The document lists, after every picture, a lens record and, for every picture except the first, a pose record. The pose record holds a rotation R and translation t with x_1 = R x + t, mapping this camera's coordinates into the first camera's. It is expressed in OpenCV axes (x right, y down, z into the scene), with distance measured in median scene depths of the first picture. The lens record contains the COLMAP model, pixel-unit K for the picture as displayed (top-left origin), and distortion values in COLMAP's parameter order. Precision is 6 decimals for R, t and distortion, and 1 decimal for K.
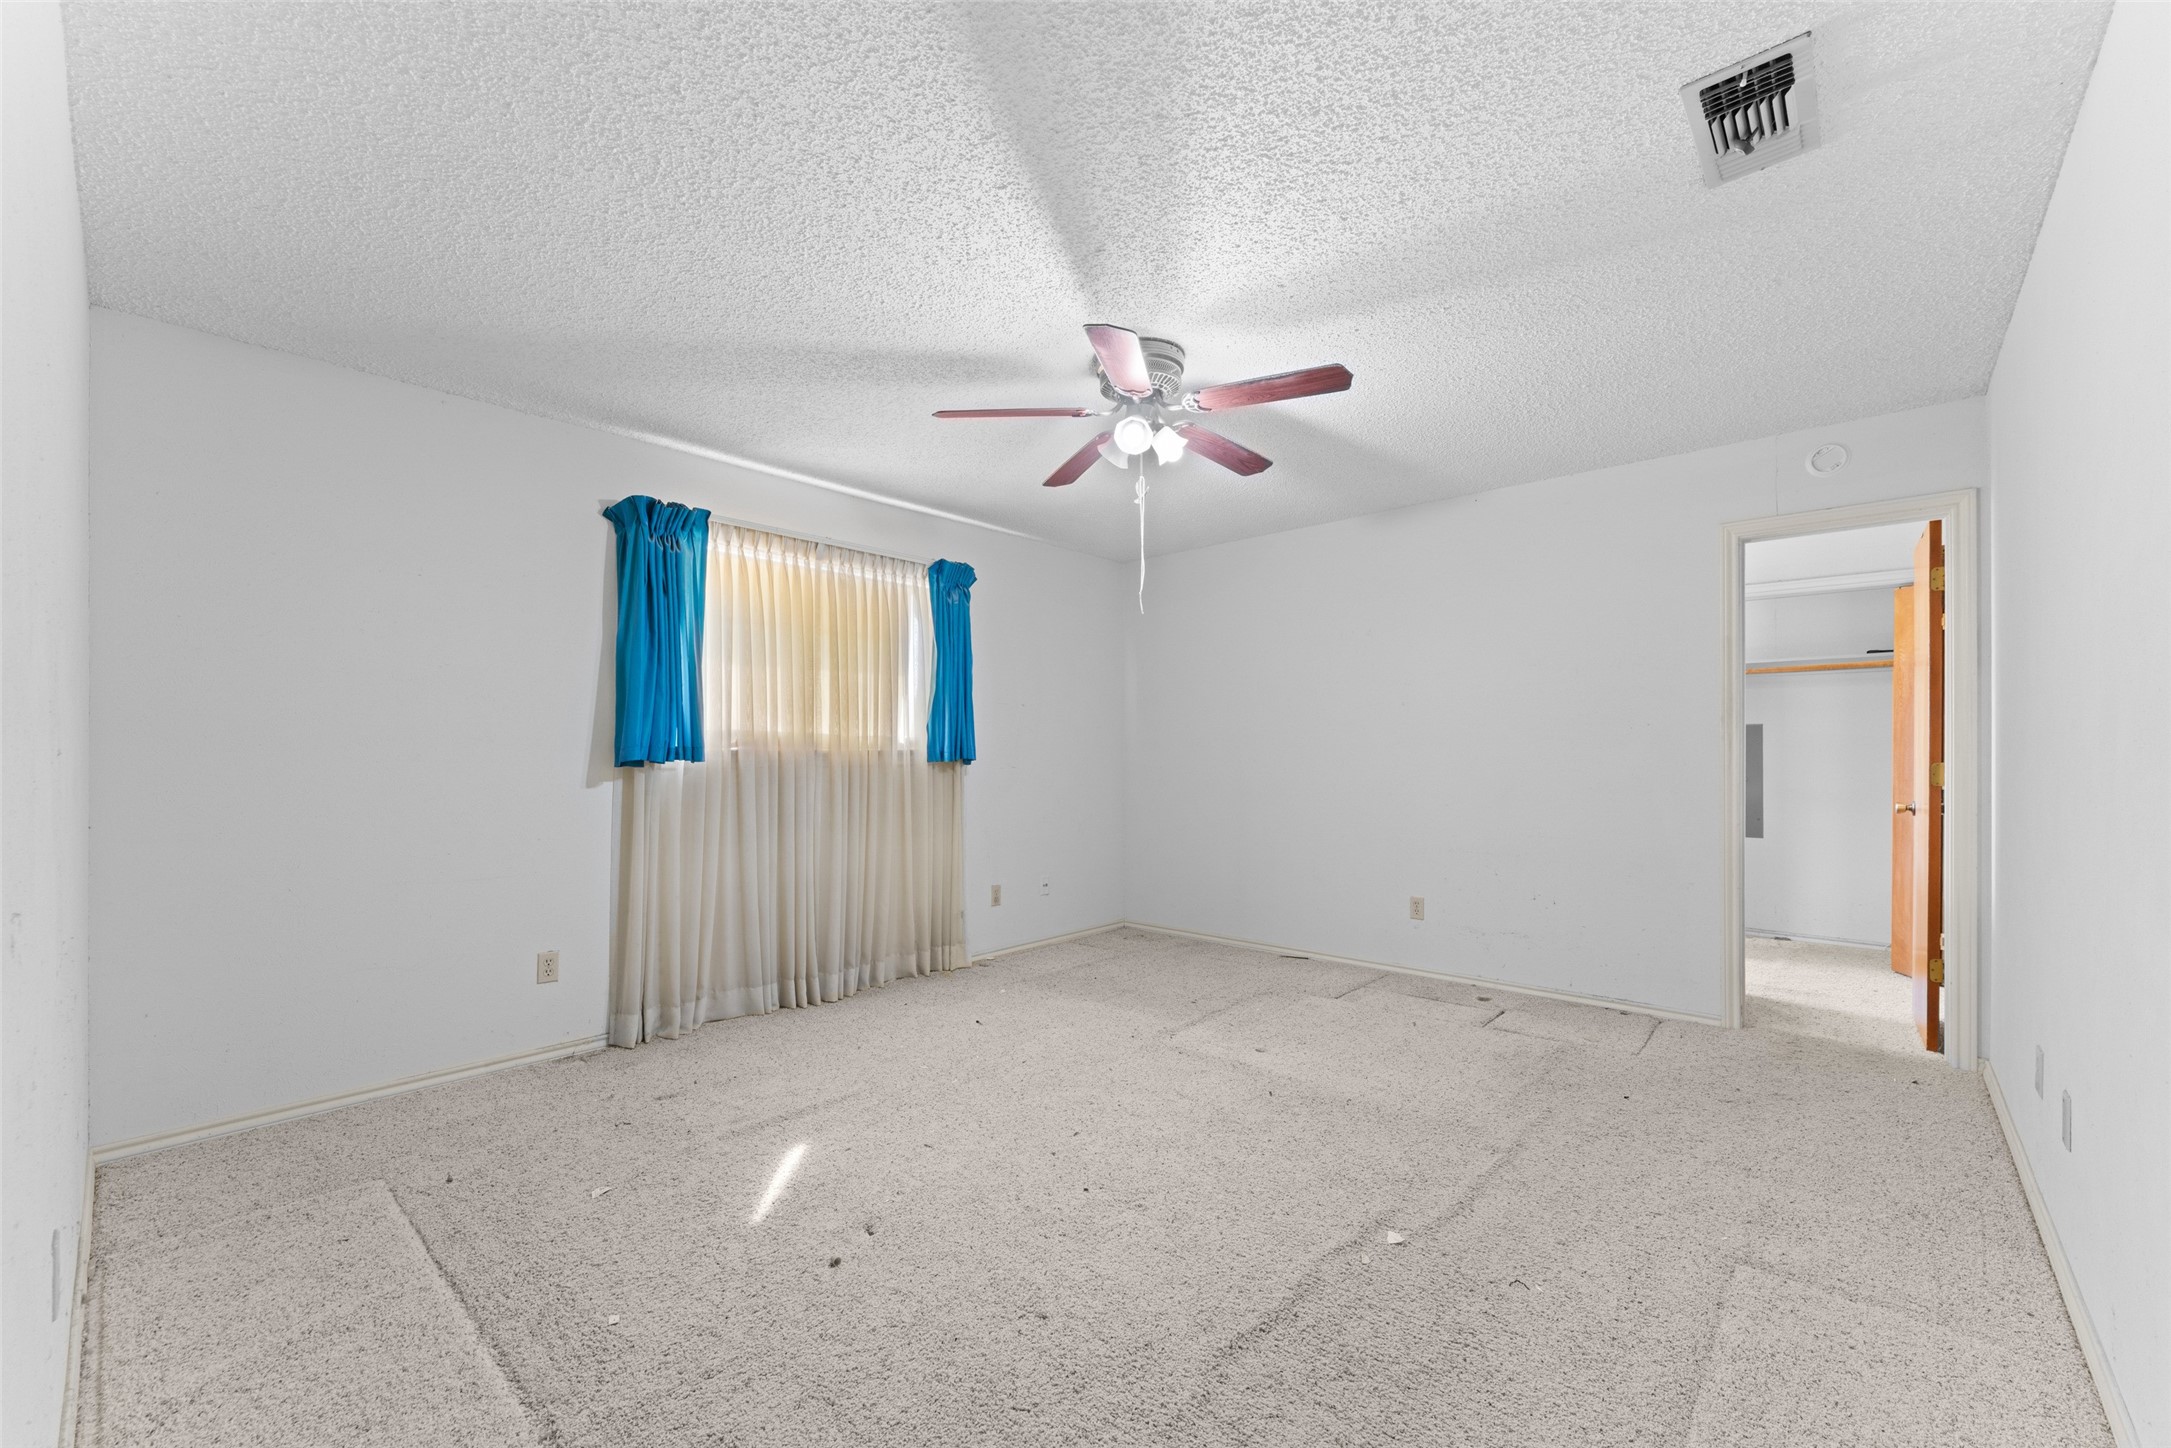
lens RADIAL K [[868.4, 0, 1076.0], [0, 868.4, 753.4], [0, 0, 1]] dist [-0.000235, -0.000030]
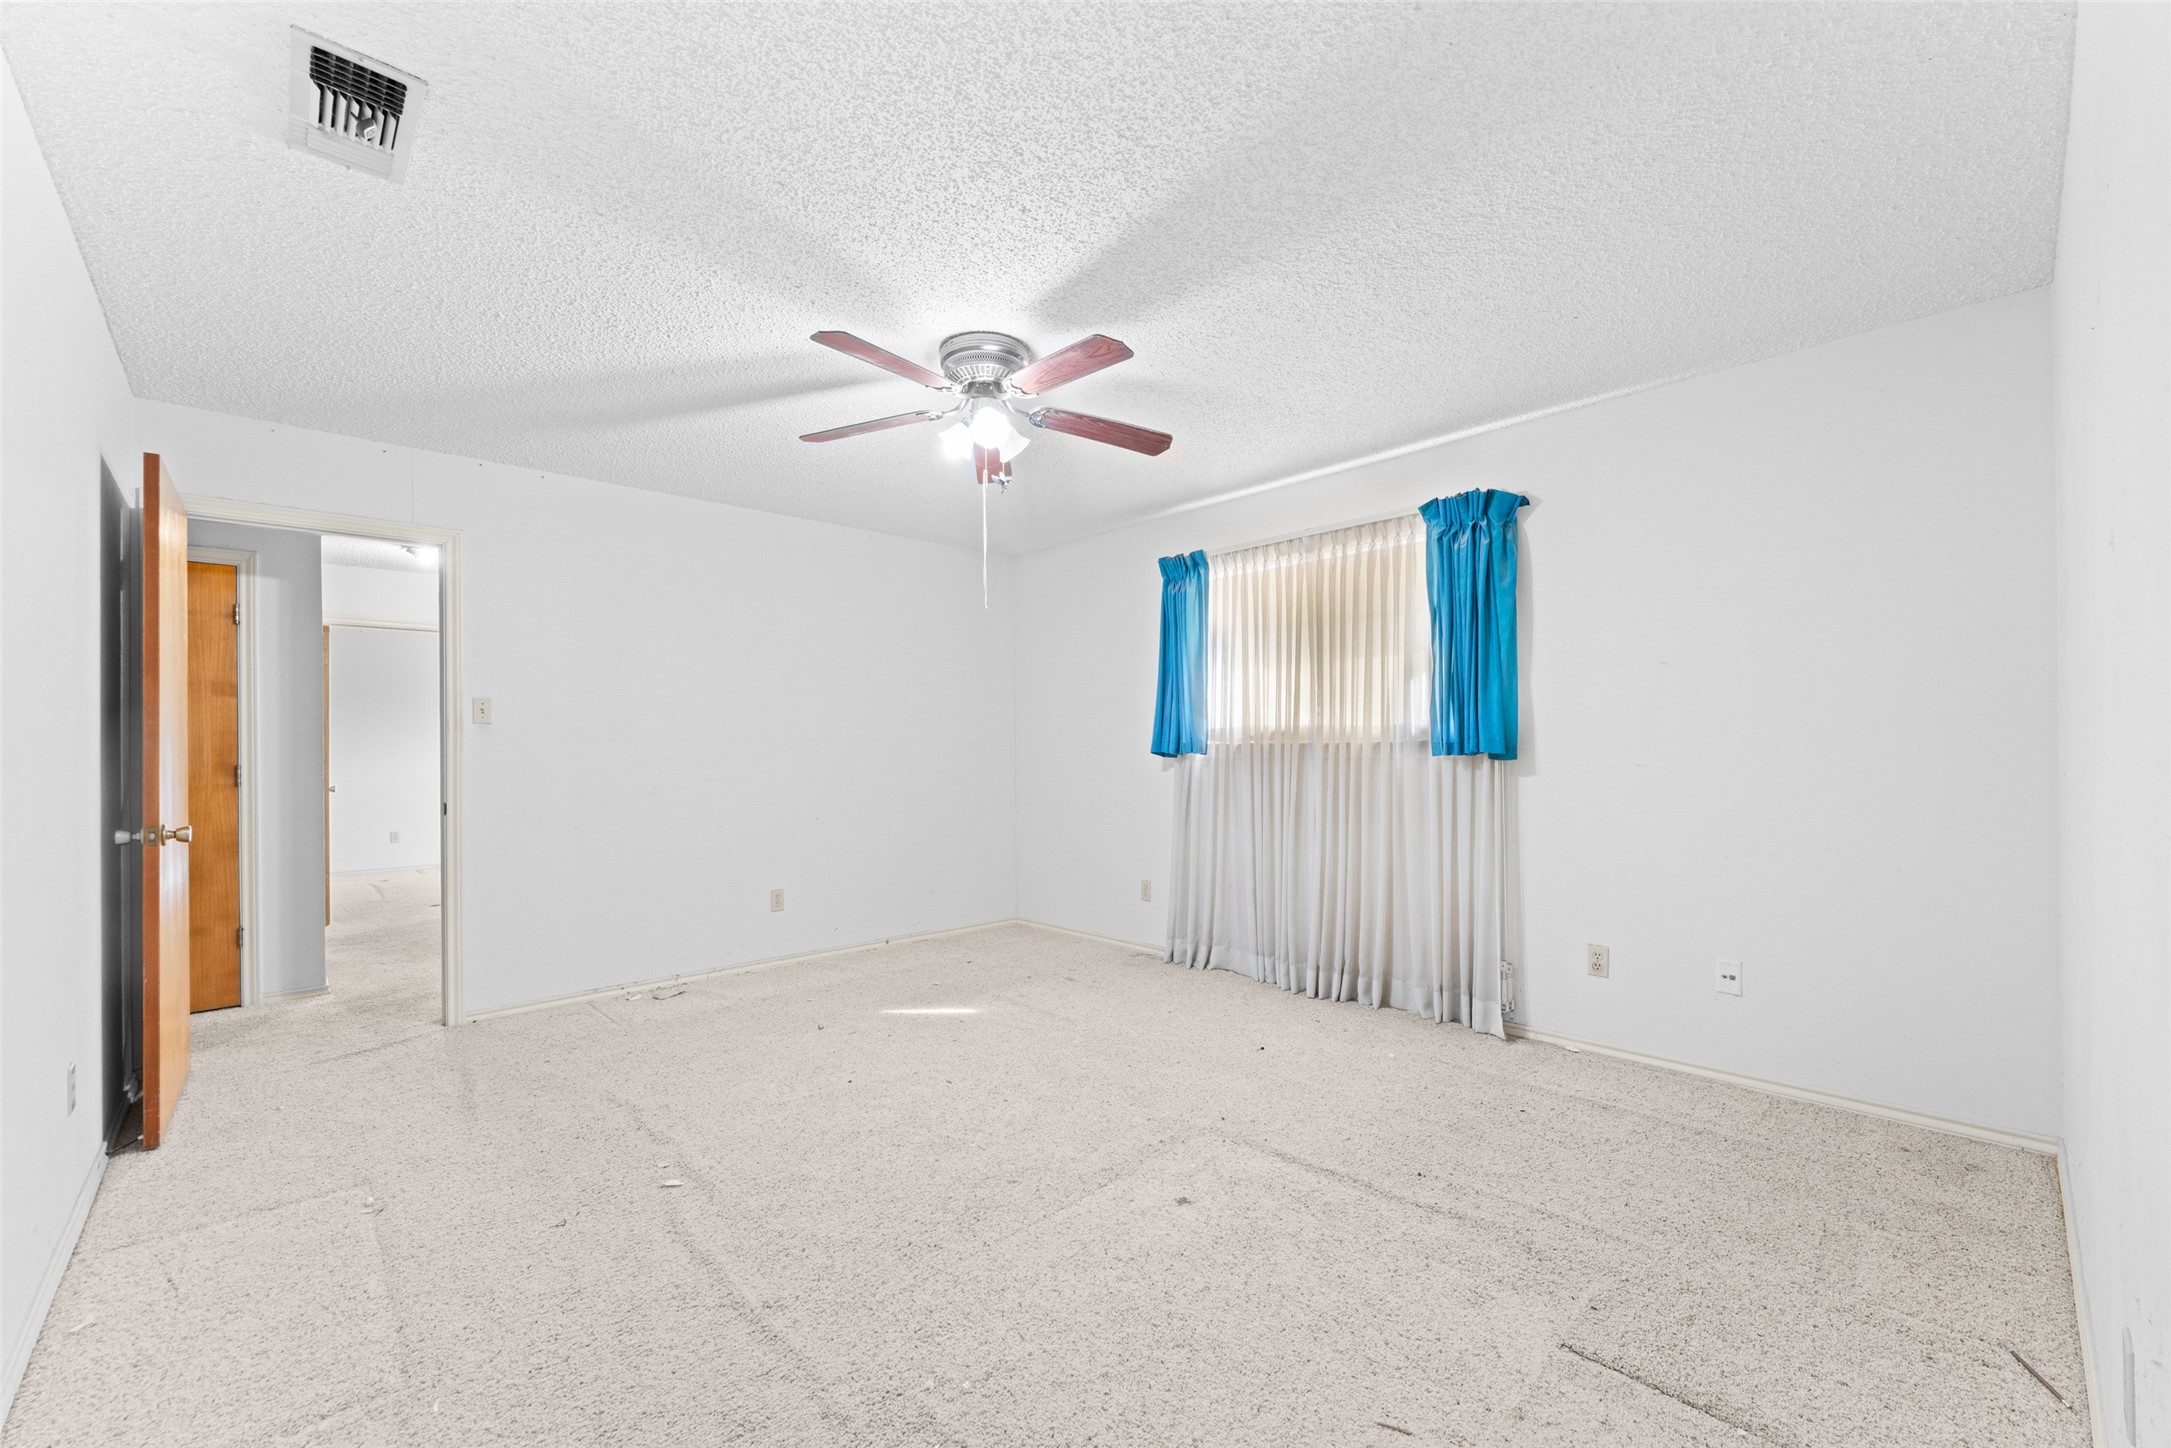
lens RADIAL K [[872.7, 0, 1077.6], [0, 872.7, 741.9], [0, 0, 1]] dist [-0.000638, 0.000074]
pose [[-0.071322, -0.004231, -0.997444, 0.775522], [0.007370, 0.999961, -0.004769, -0.001844], [0.997426, -0.007691, -0.071288, 0.857884]]
